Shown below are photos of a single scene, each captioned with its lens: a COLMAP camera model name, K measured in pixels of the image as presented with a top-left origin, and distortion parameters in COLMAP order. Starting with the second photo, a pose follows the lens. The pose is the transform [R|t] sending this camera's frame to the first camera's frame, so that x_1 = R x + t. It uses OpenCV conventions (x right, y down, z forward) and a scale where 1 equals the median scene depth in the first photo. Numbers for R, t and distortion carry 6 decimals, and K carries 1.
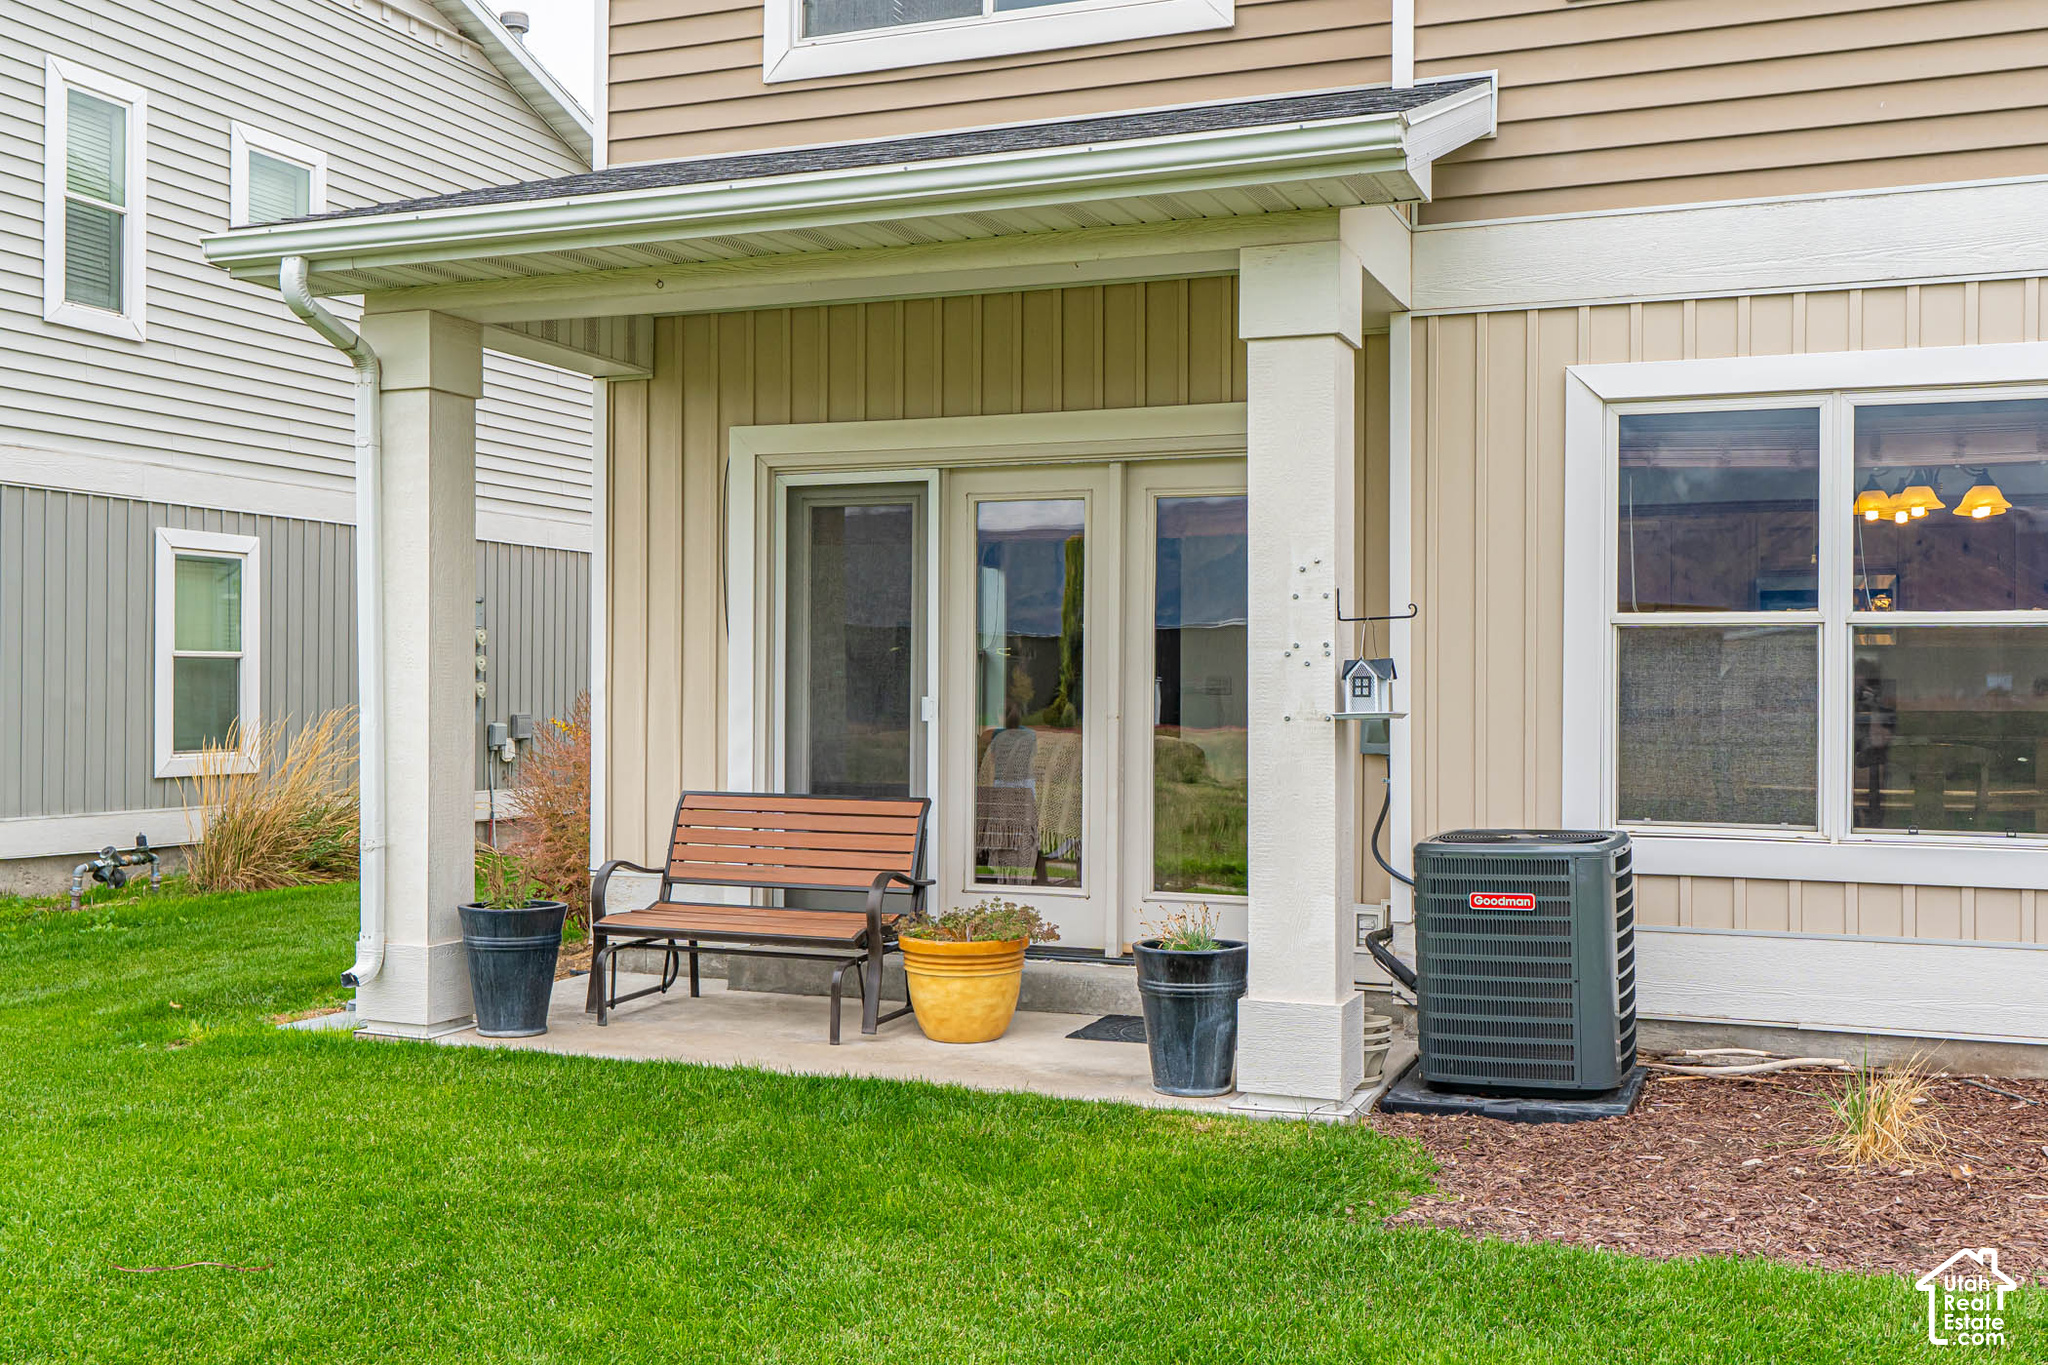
lens RADIAL K [[2080.2, 0, 1024.0], [0, 2080.2, 700.6], [0, 0, 1]] dist [0.011168, 0.005125]
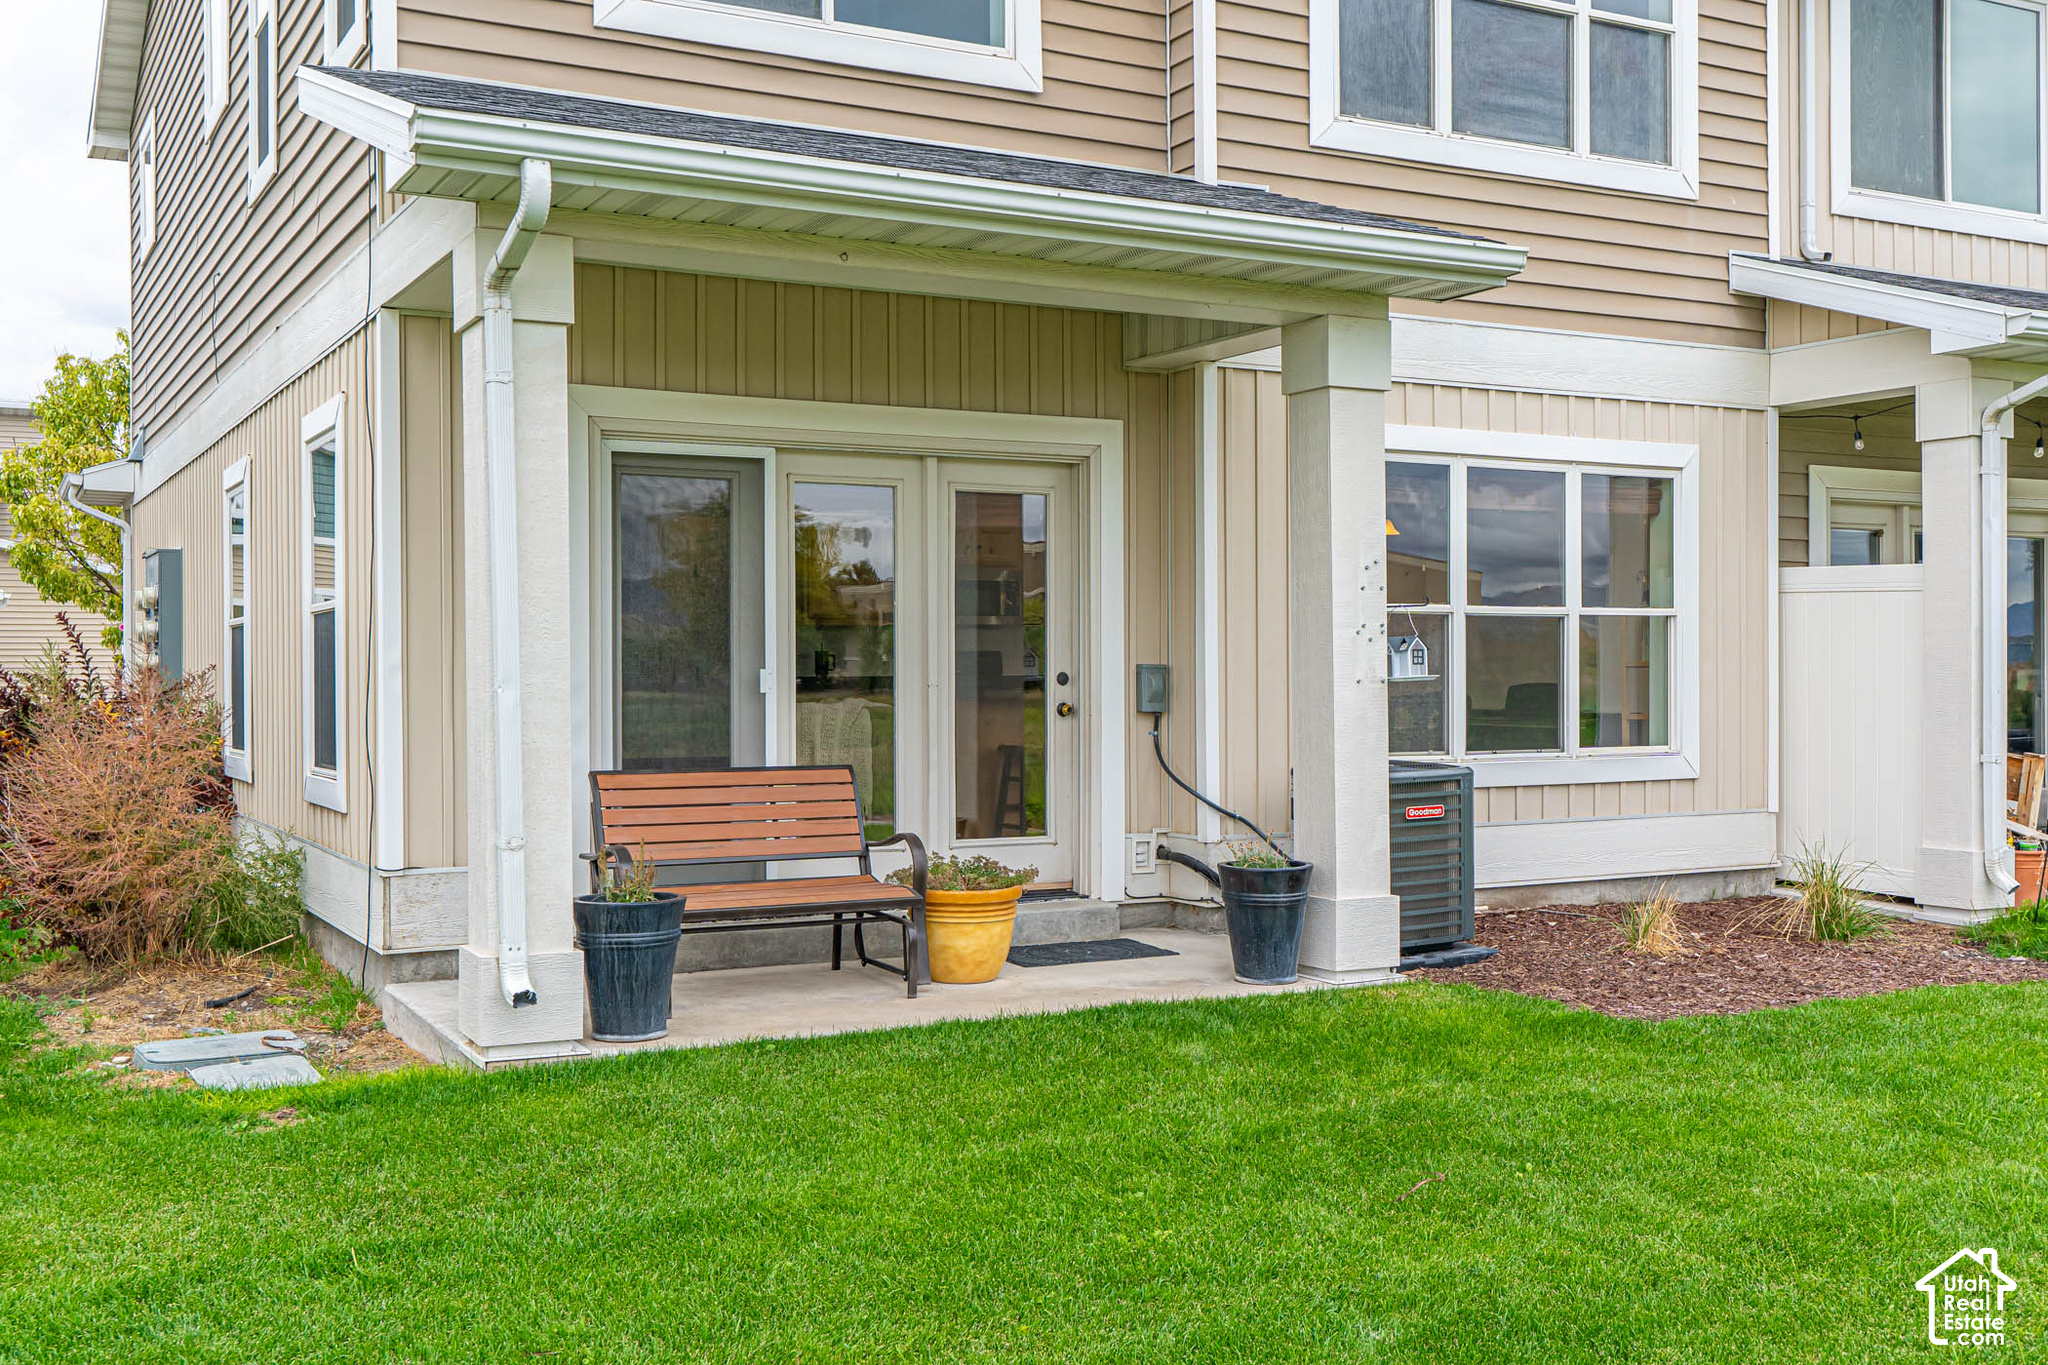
lens RADIAL K [[2021.4, 0, 1024.0], [0, 2021.4, 682.5], [0, 0, 1]] dist [0.019159, -0.009903]
pose [[0.634555, -0.012907, 0.772770, -0.838986], [0.008491, 0.999917, 0.009729, -0.004075], [-0.772831, 0.000388, 0.634612, 0.303852]]
